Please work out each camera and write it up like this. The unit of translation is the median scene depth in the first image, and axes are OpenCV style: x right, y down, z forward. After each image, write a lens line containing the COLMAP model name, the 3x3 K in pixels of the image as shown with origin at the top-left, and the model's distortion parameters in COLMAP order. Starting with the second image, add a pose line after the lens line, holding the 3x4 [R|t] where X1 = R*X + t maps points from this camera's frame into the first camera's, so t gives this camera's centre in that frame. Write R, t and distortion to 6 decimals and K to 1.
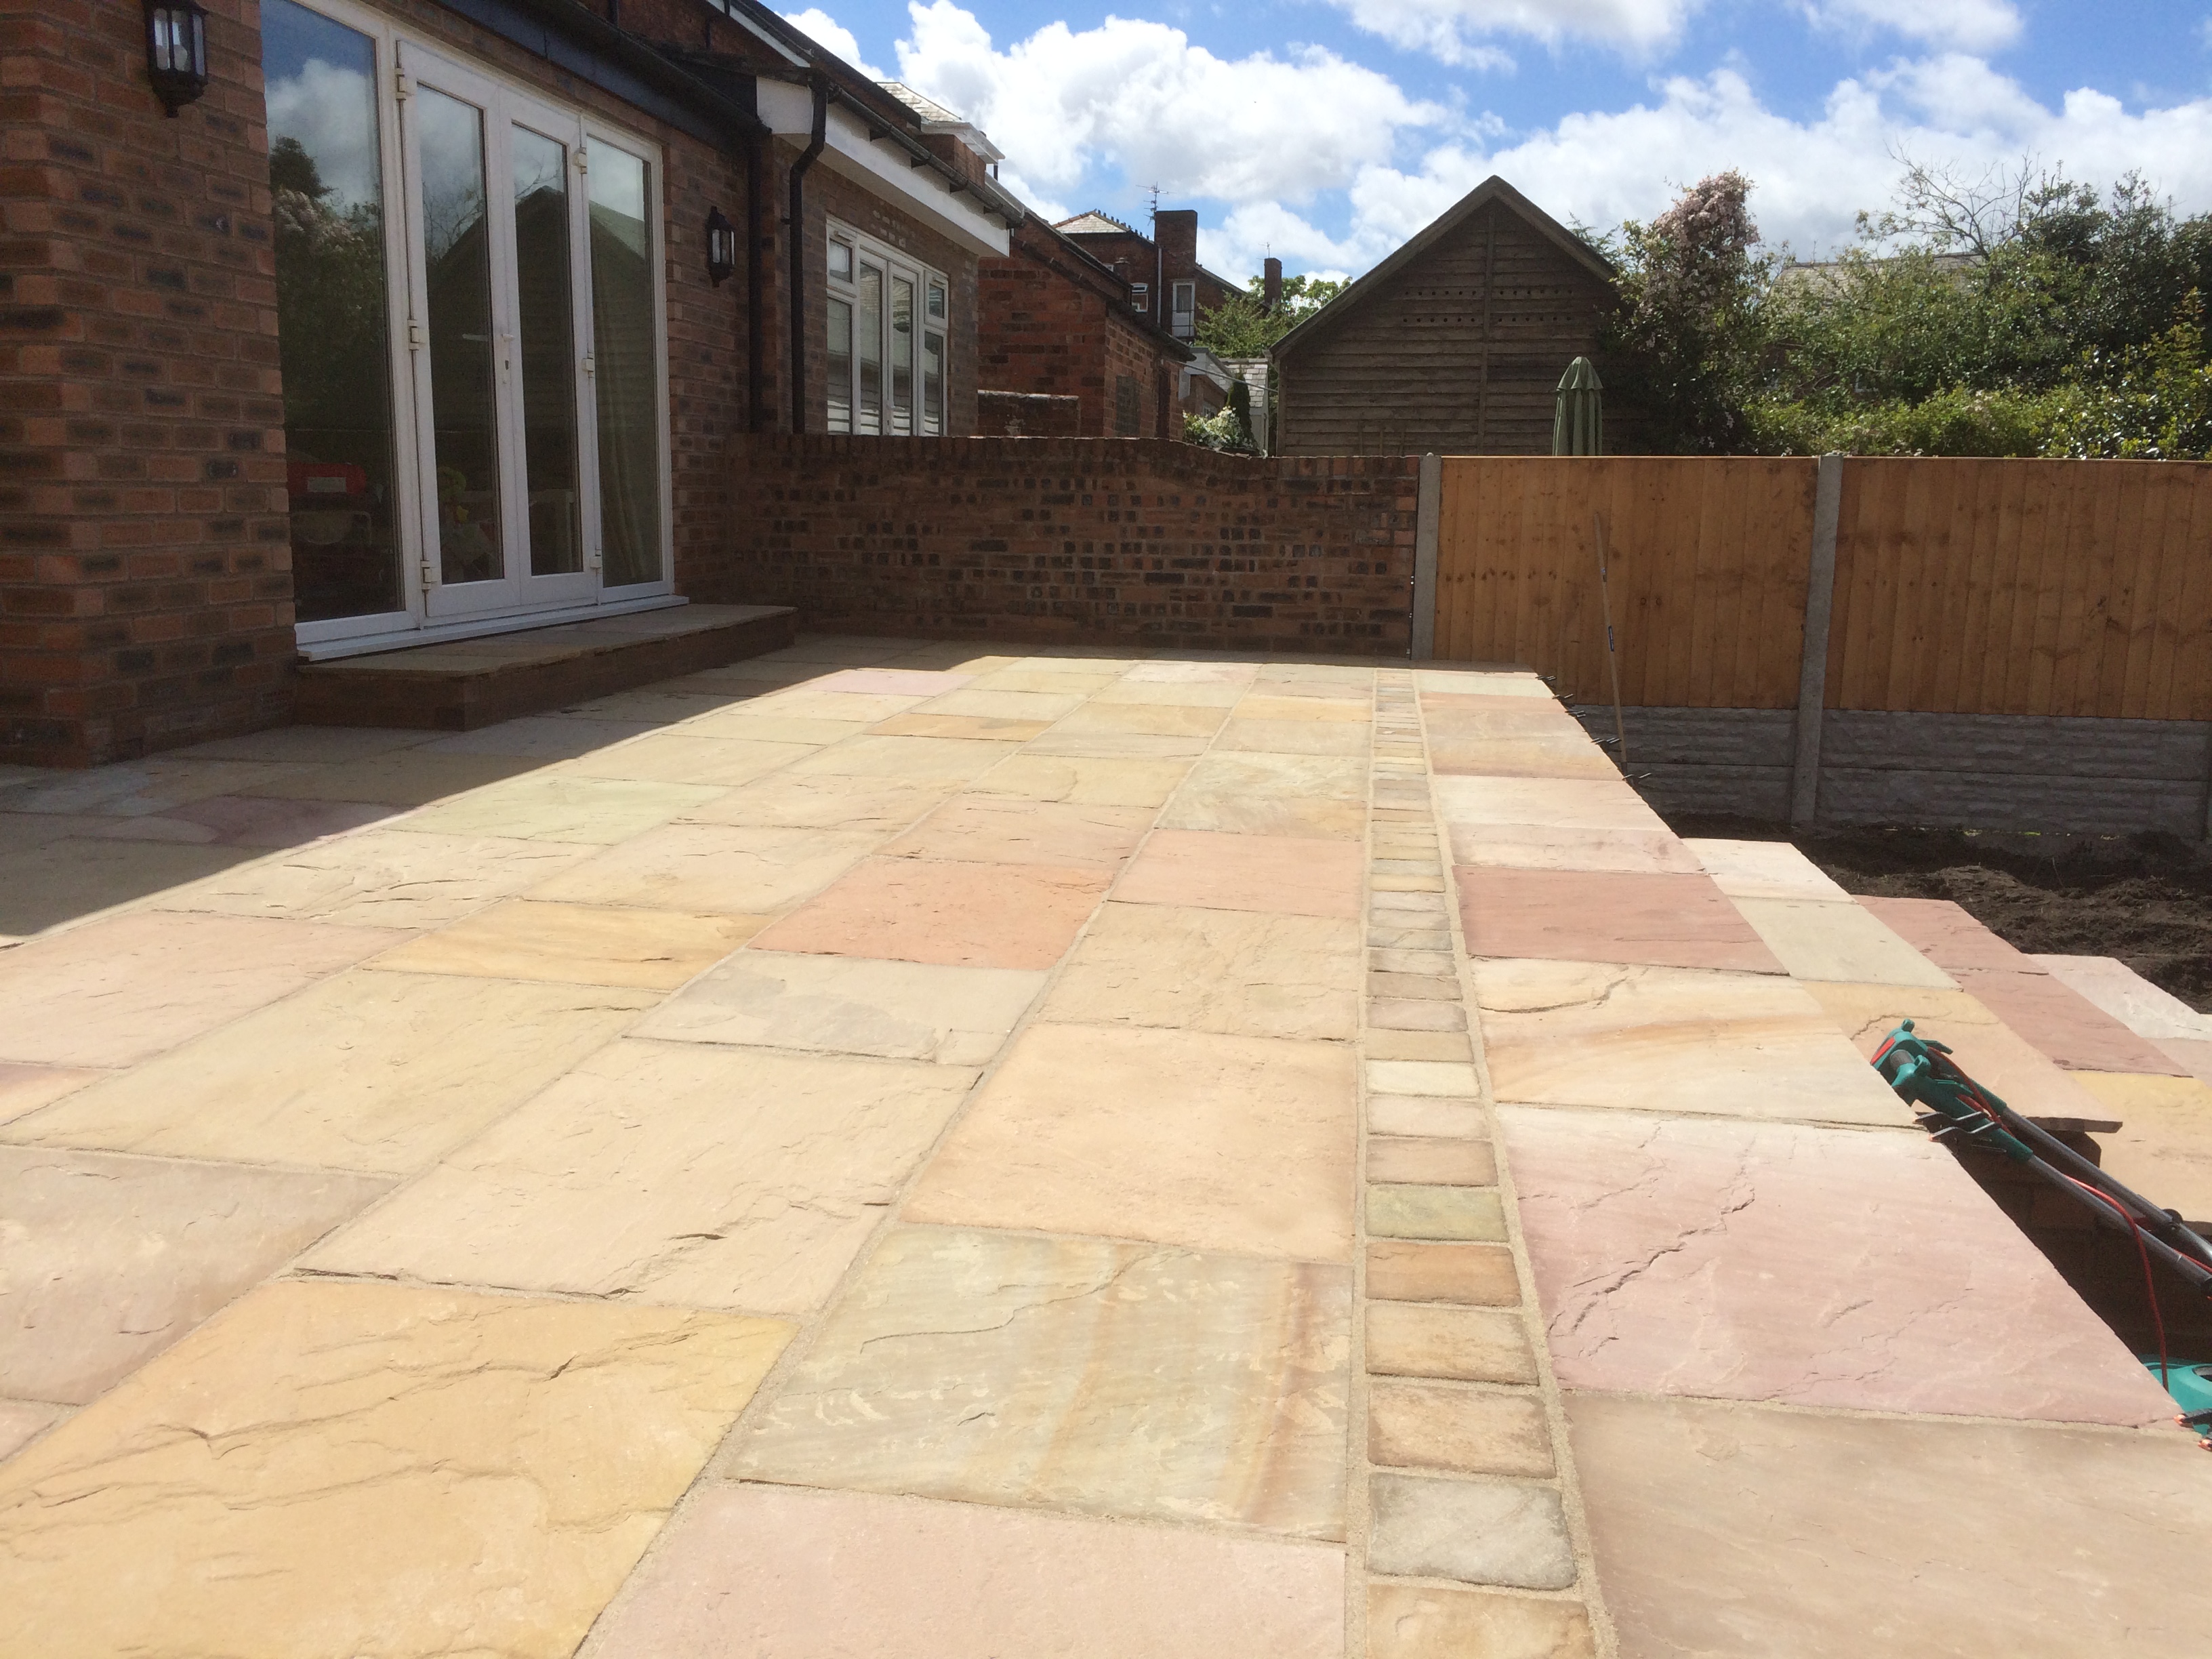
lens RADIAL K [[1918.0, 0, 1088.9], [0, 1918.0, 835.4], [0, 0, 1]] dist [0.085152, -0.119747]
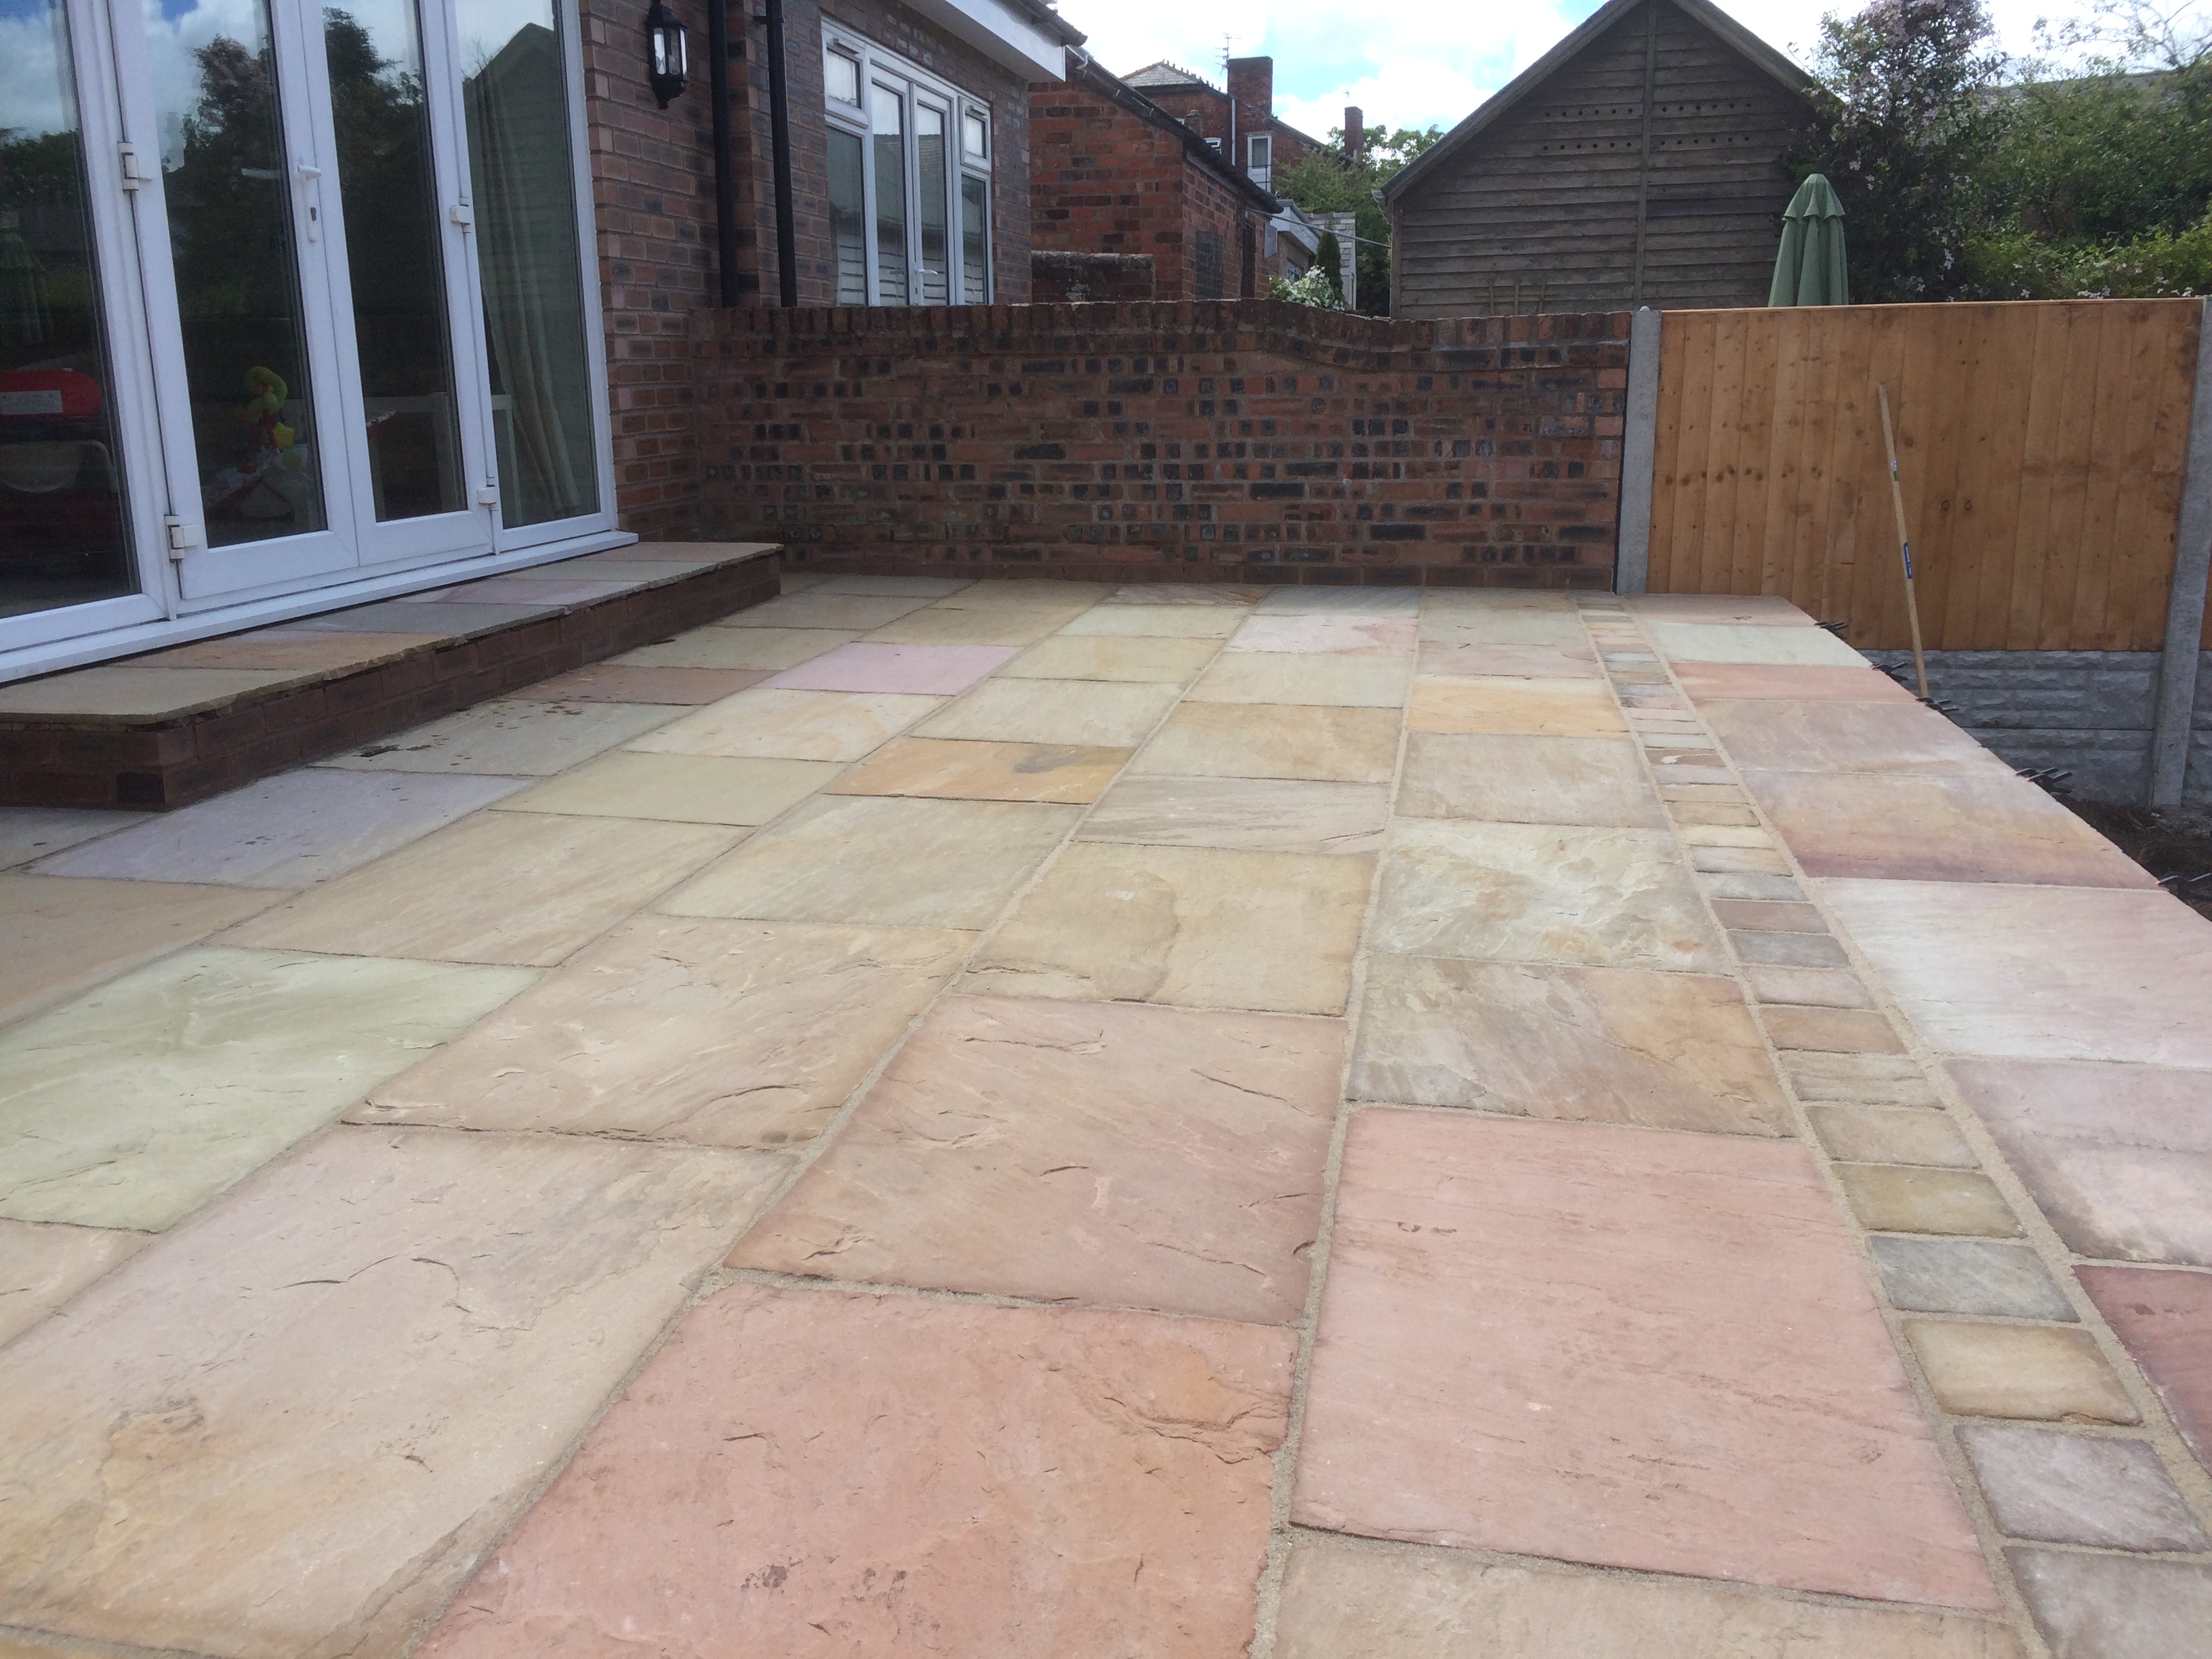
lens RADIAL K [[1918.0, 0, 1105.2], [0, 1918.0, 814.2], [0, 0, 1]] dist [0.085152, -0.119747]
pose [[0.999226, -0.020021, -0.033860, -0.004777], [0.021793, 0.998368, 0.052794, -0.055312], [0.032748, -0.053491, 0.998031, 0.279141]]
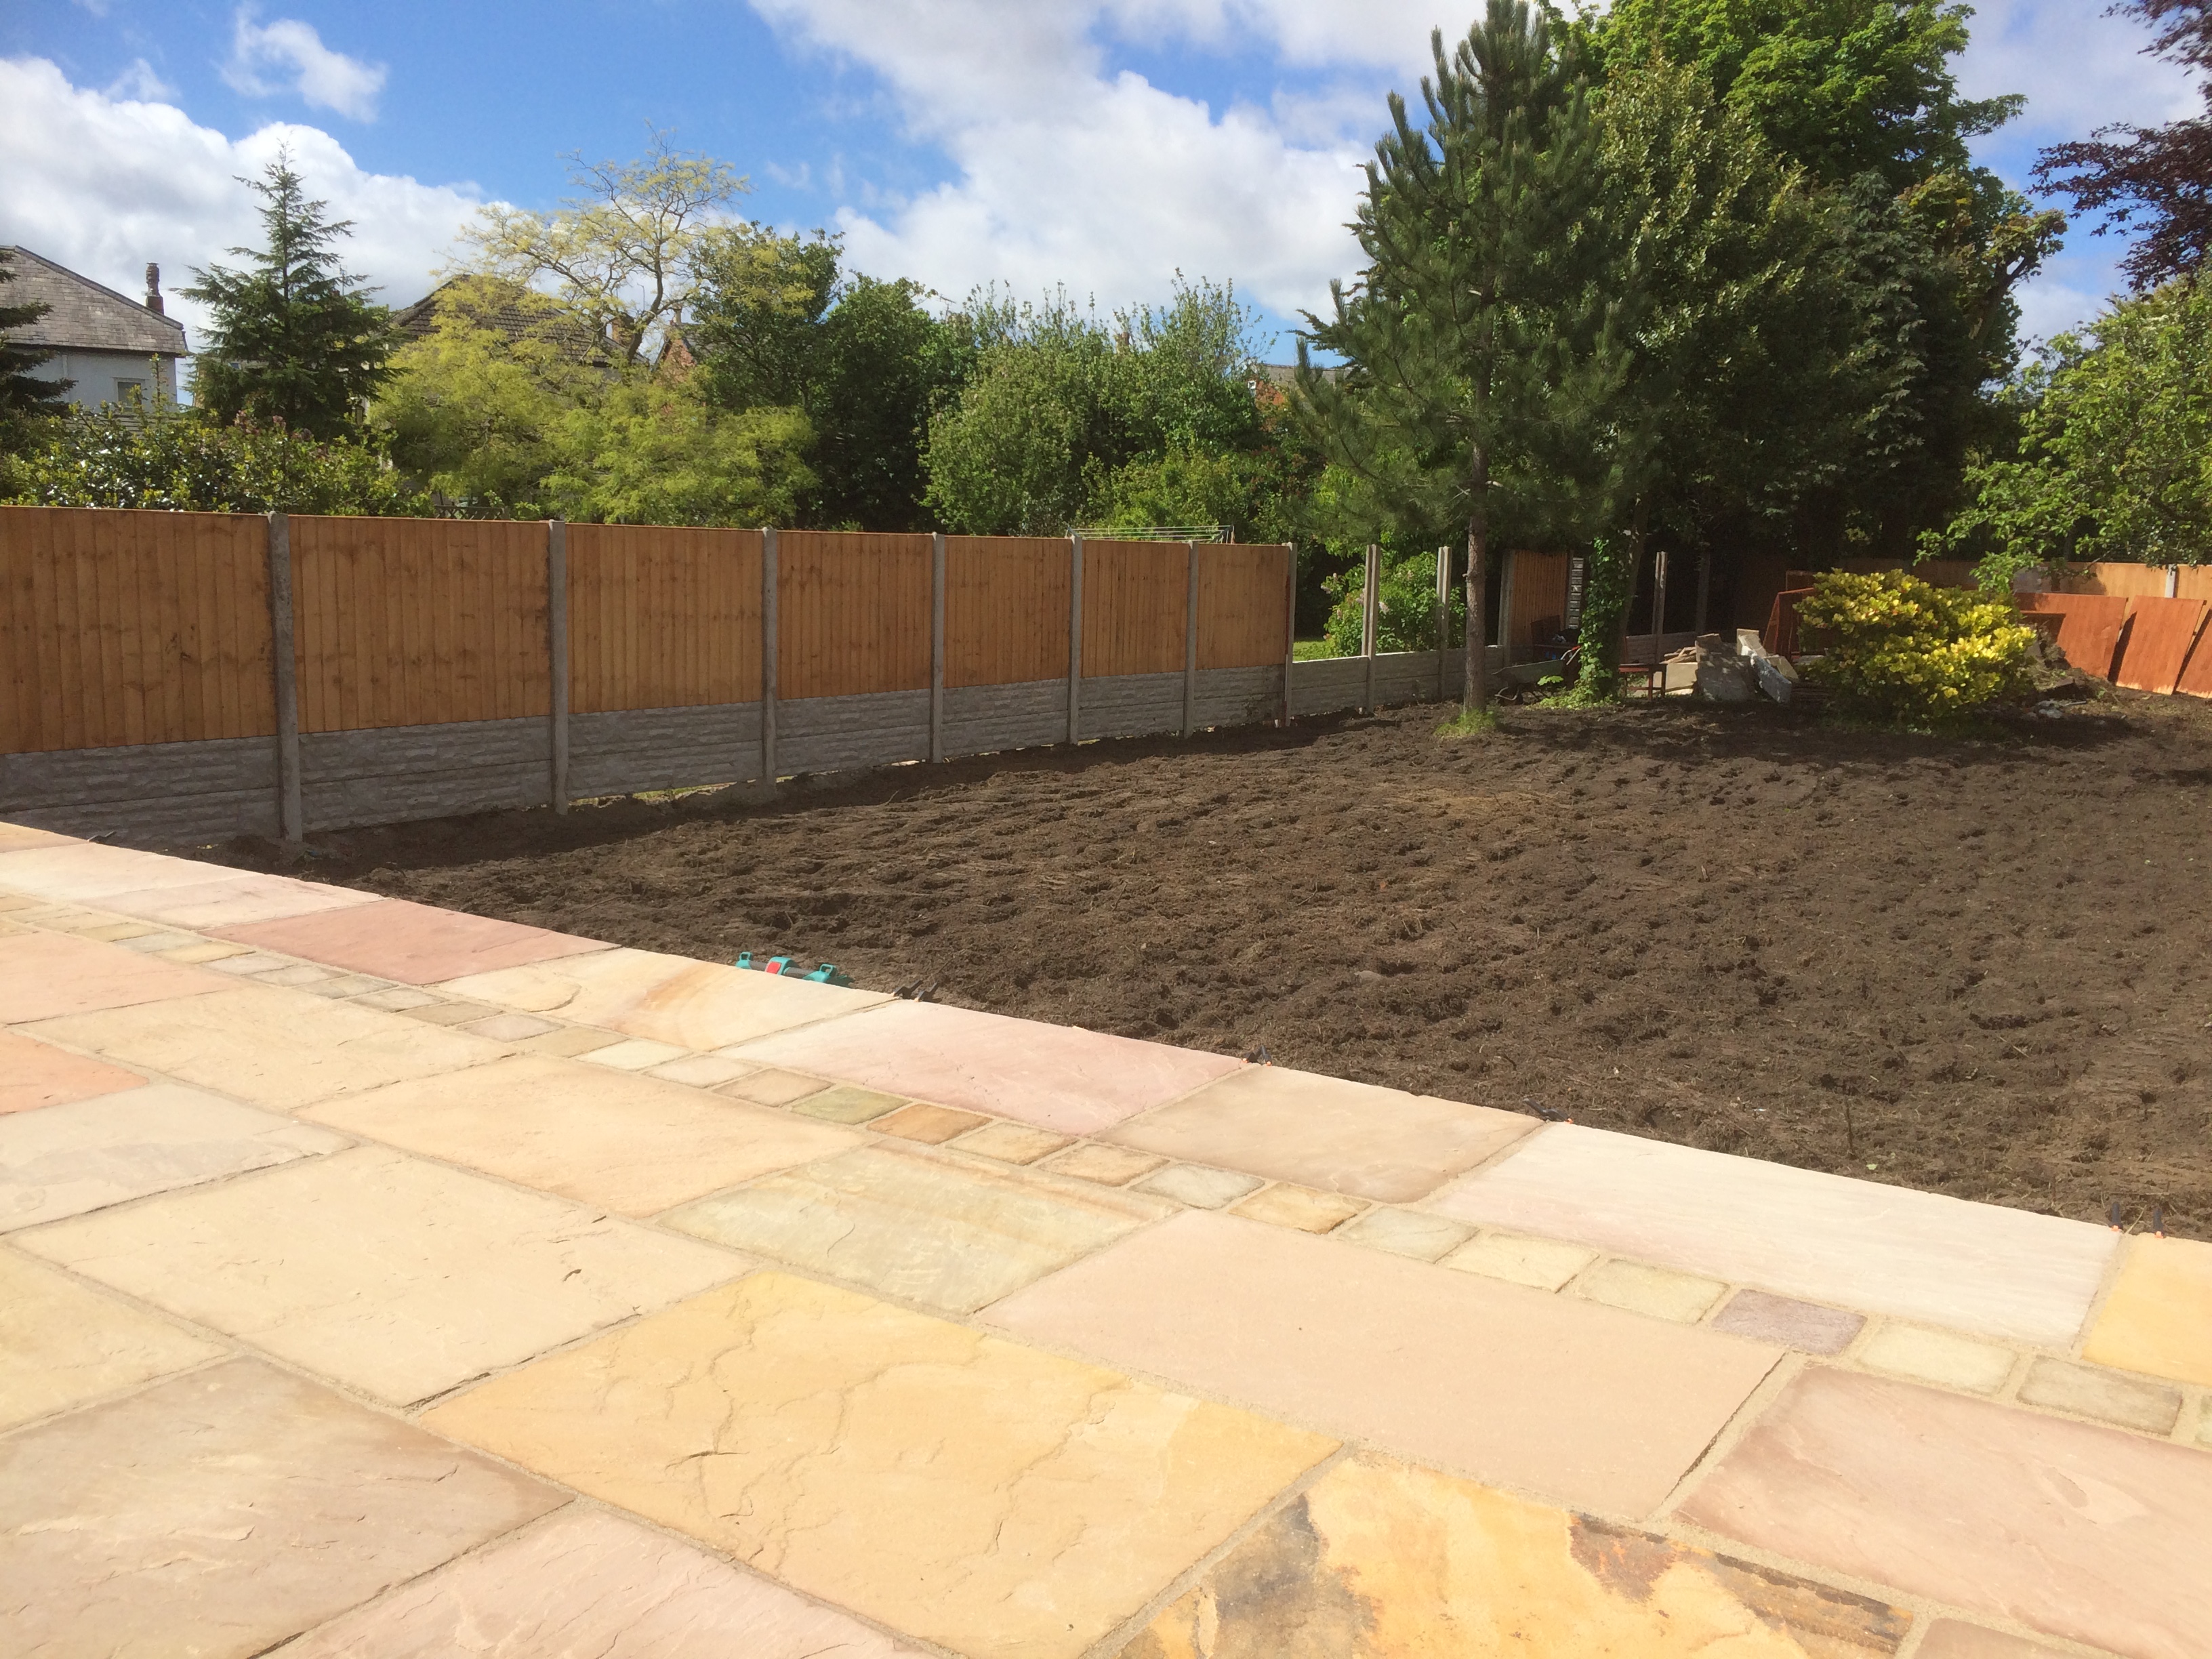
lens RADIAL K [[1918.0, 0, 1108.7], [0, 1918.0, 834.2], [0, 0, 1]] dist [0.085152, -0.119747]
pose [[0.437016, -0.139999, 0.888492, -0.257846], [0.145126, 0.985845, 0.083957, -0.026223], [-0.887669, 0.092253, 0.451147, 0.036091]]
